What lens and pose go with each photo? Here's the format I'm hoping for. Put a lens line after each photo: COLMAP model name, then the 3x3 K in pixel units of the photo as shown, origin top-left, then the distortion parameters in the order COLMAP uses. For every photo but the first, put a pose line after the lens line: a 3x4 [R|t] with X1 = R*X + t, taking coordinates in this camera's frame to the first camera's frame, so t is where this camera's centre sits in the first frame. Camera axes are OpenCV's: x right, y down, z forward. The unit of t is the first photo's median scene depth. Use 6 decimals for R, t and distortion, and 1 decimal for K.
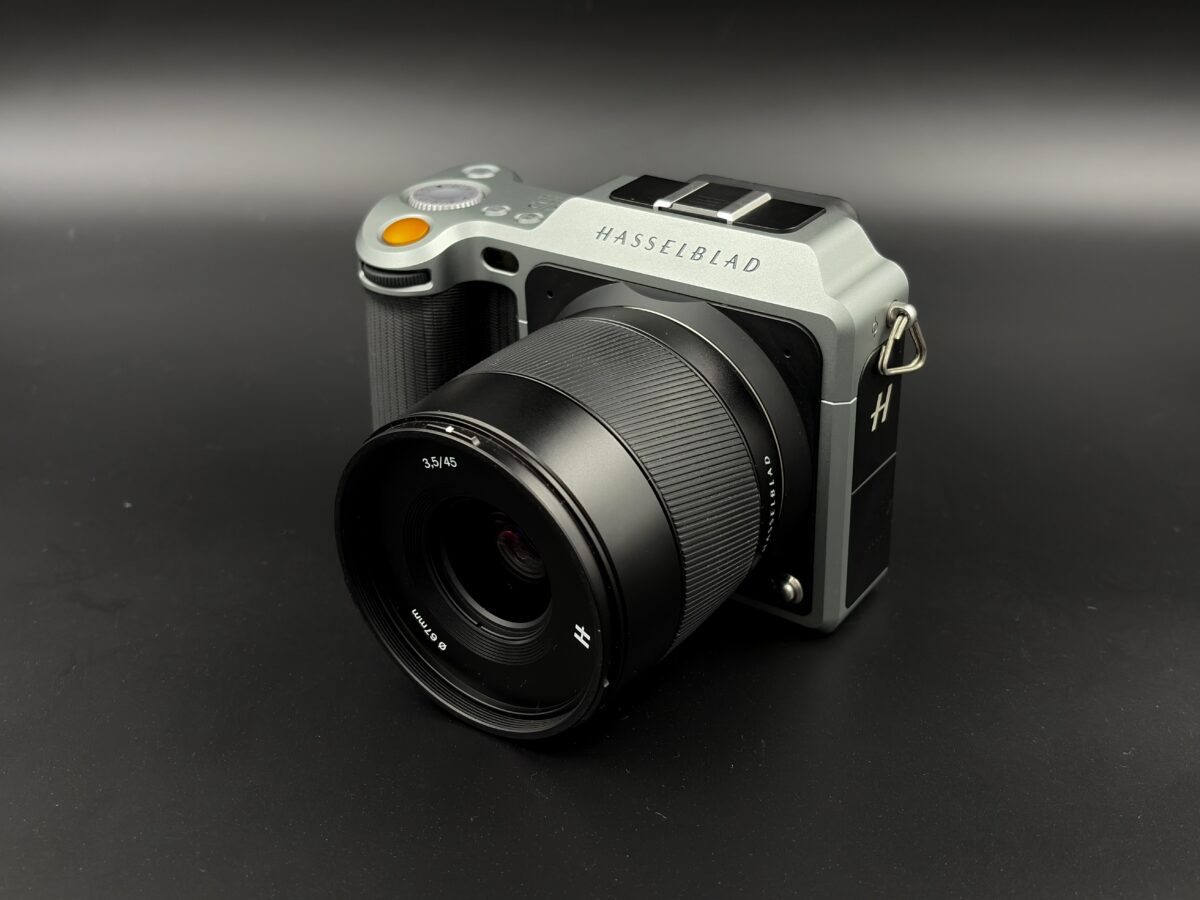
lens RADIAL K [[1300.1, 0, 600.0], [0, 1300.1, 450.0], [0, 0, 1]] dist [0.128929, 0.002114]
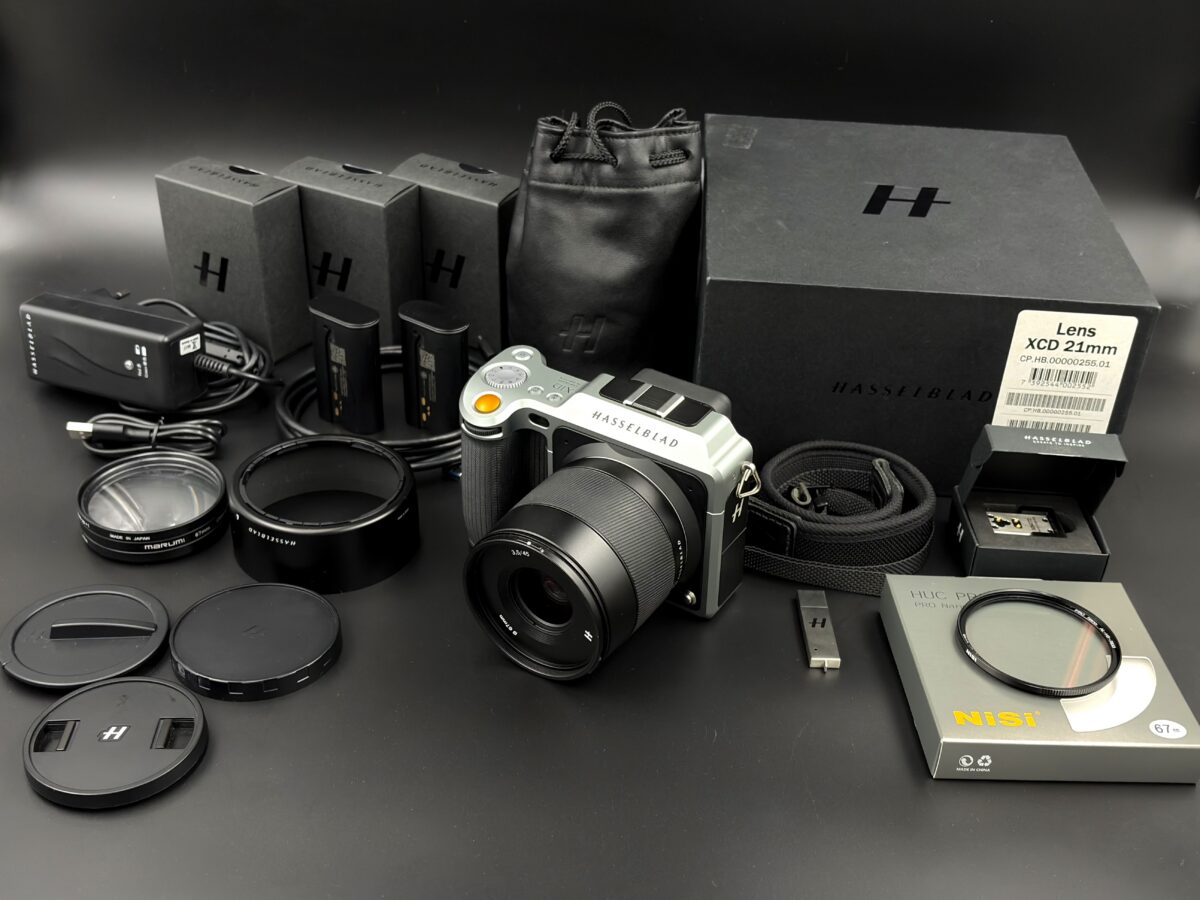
lens RADIAL K [[1300.1, 0, 600.0], [0, 1300.1, 450.0], [0, 0, 1]] dist [0.128929, 0.002114]
pose [[0.998194, 0.007307, 0.059624, -0.108409], [-0.015392, 0.990549, 0.136292, -0.387791], [-0.058065, -0.136964, 0.988873, -0.910069]]
